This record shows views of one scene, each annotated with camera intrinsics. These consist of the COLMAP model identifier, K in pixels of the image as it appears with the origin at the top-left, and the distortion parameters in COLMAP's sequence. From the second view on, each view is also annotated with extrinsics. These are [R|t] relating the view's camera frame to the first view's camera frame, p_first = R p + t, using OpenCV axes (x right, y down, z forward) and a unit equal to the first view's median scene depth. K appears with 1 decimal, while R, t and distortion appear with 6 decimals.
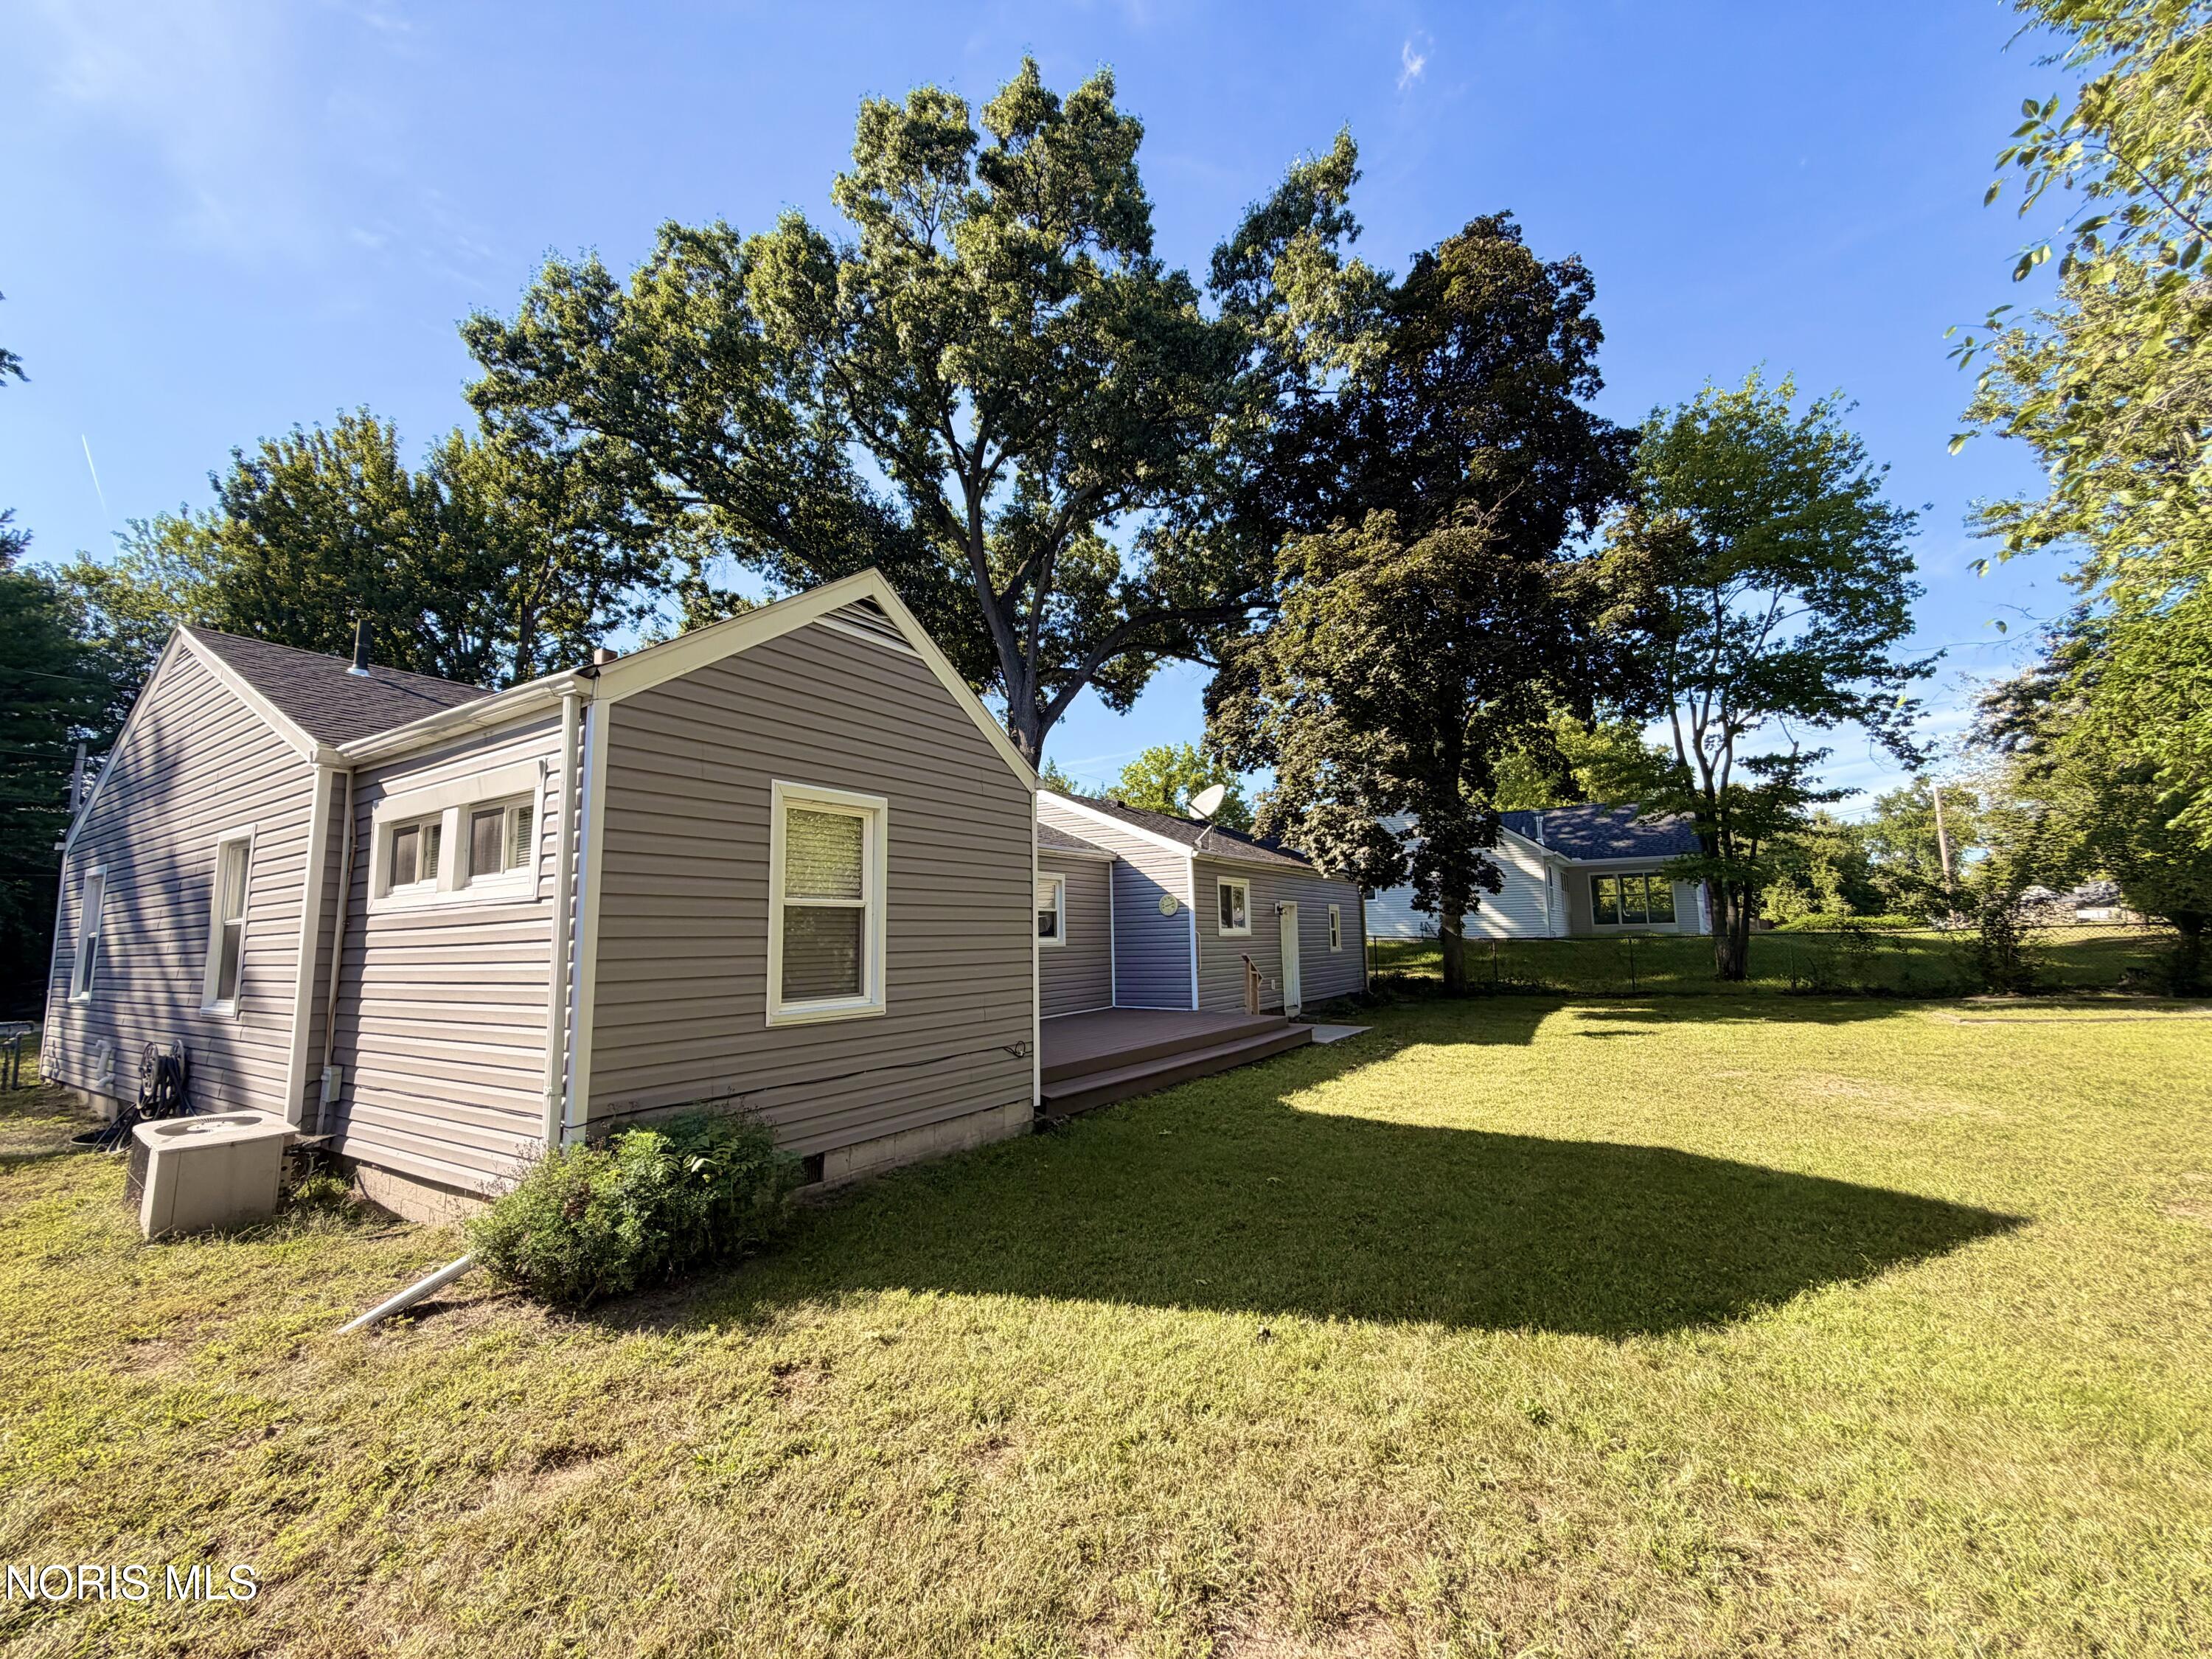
lens RADIAL K [[887.5, 0, 1105.8], [0, 887.5, 826.3], [0, 0, 1]] dist [0.001827, 0.000419]
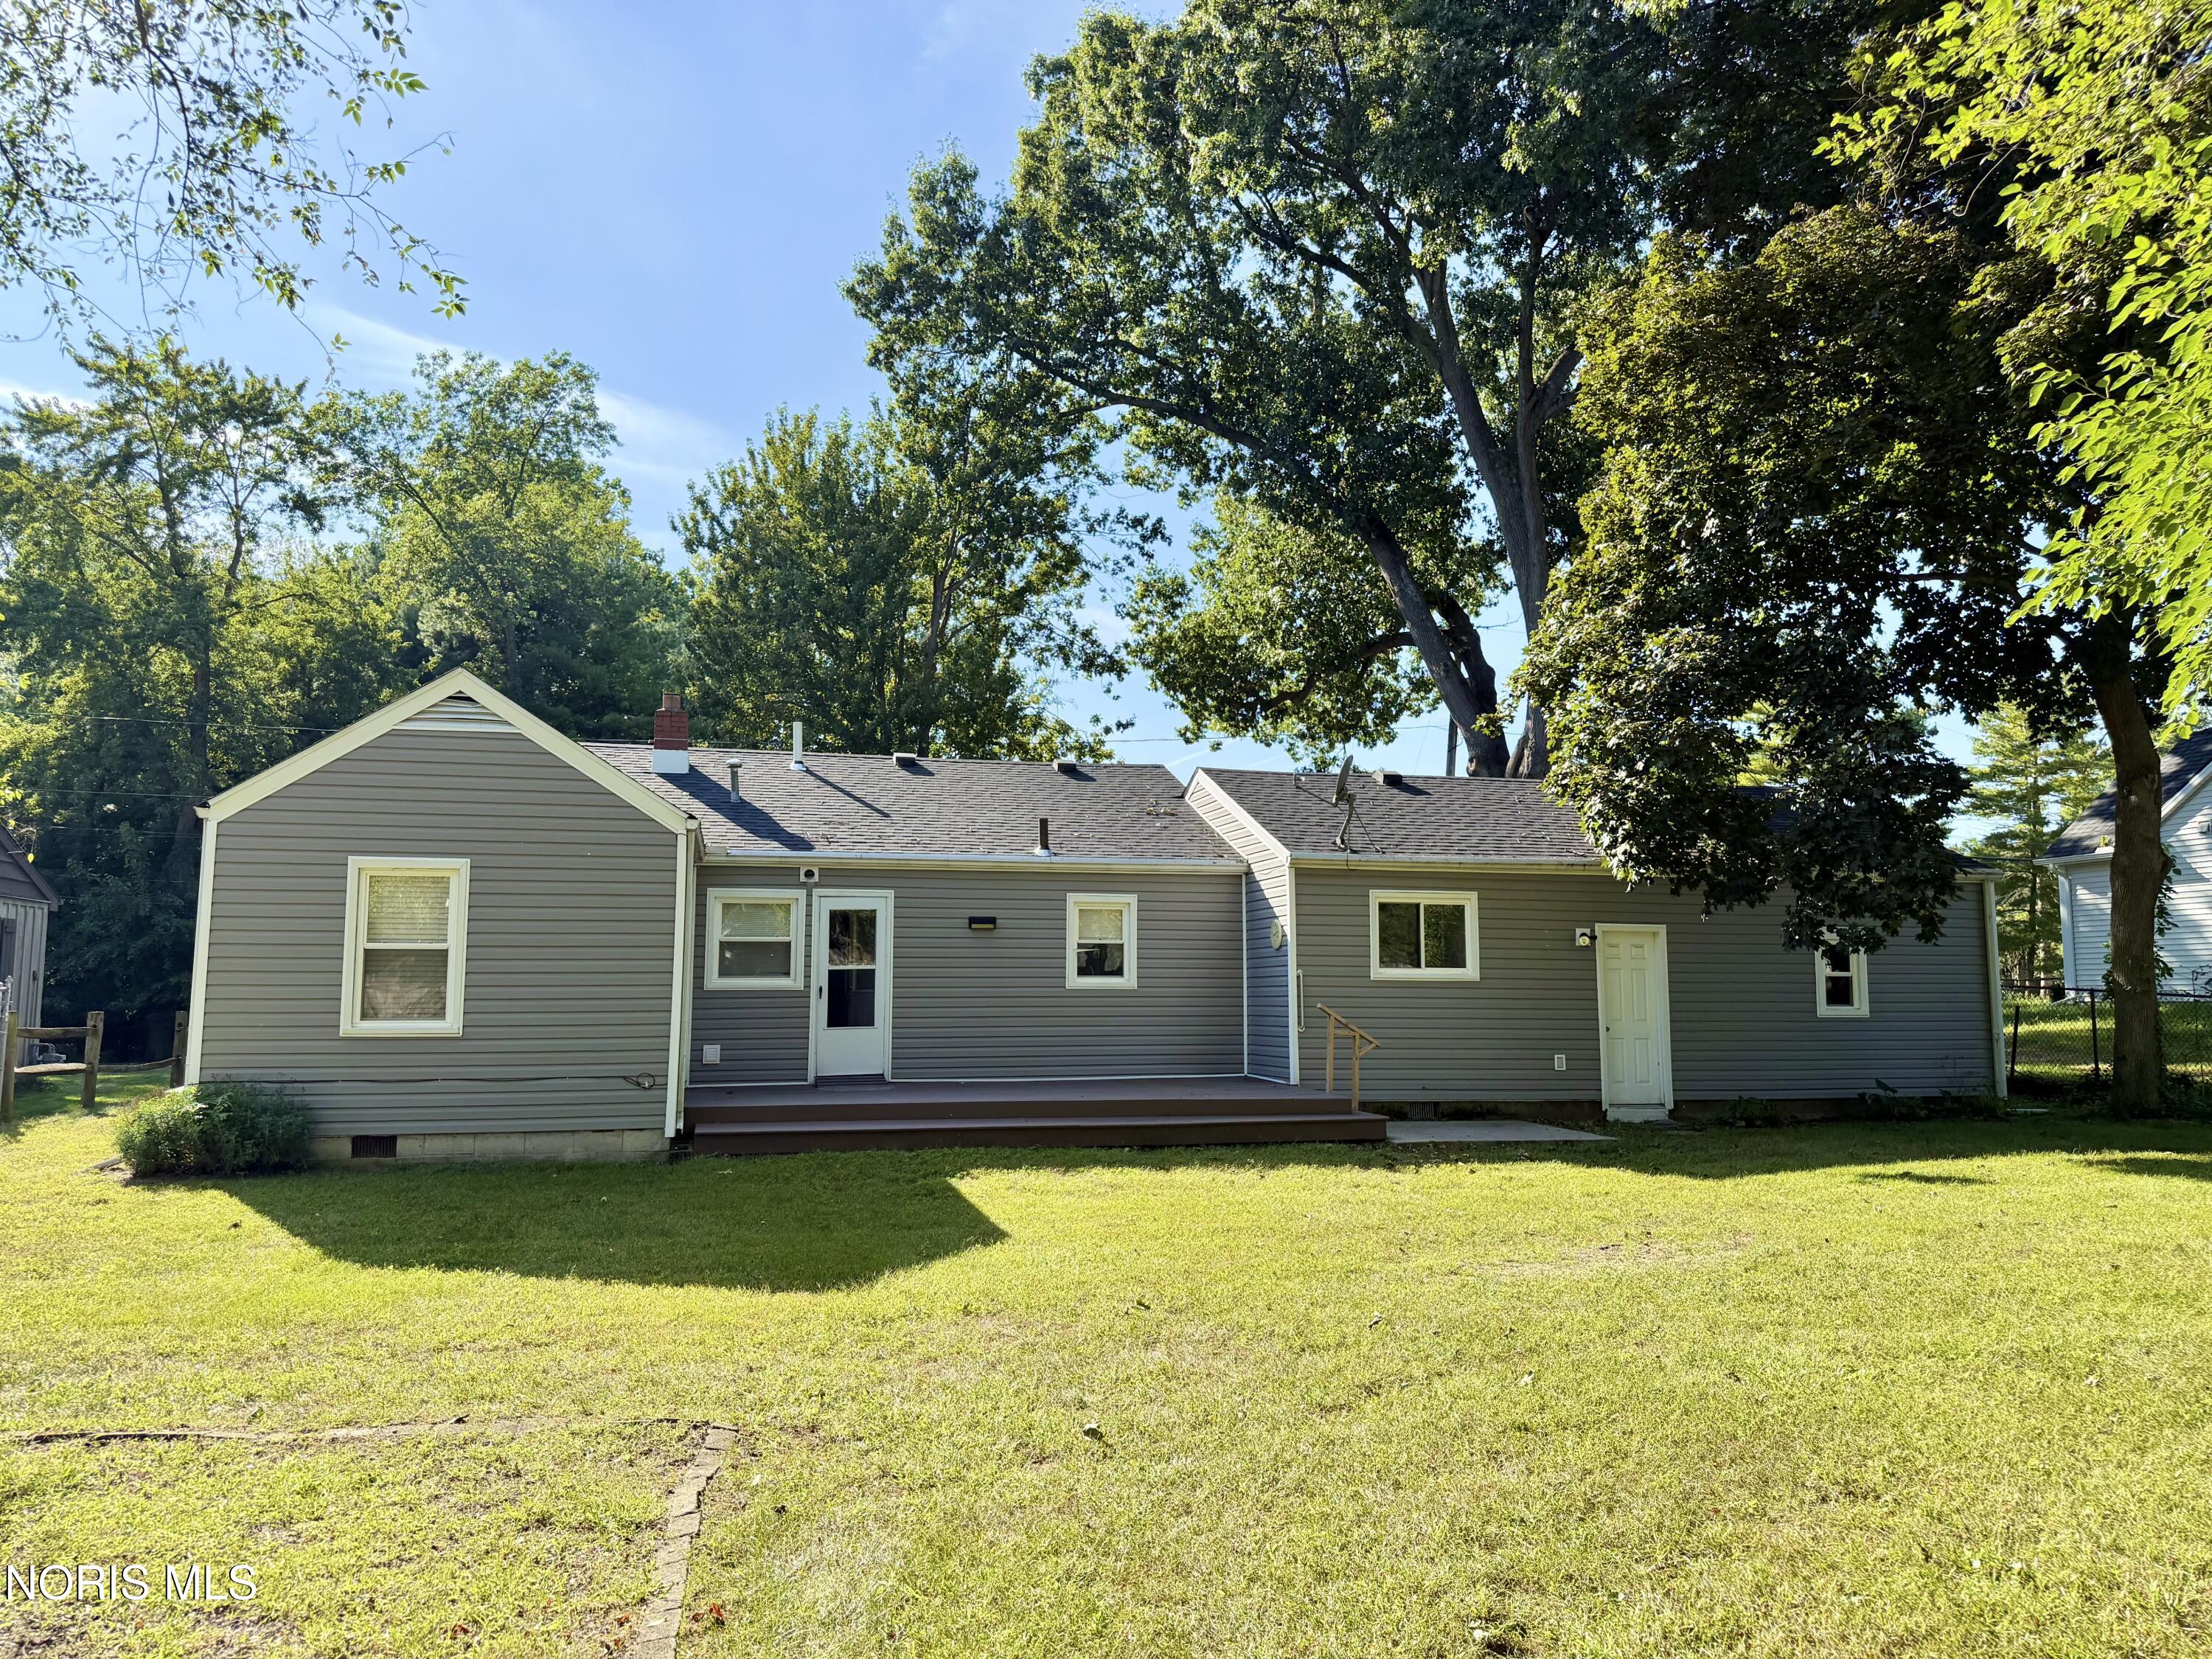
lens RADIAL K [[1540.8, 0, 1106.9], [0, 1540.8, 829.0], [0, 0, 1]] dist [0.014630, 0.001466]
pose [[0.730414, -0.049818, -0.681185, 1.821004], [0.071308, 0.997448, 0.003514, -0.017322], [0.679272, -0.051141, 0.732103, 0.052095]]
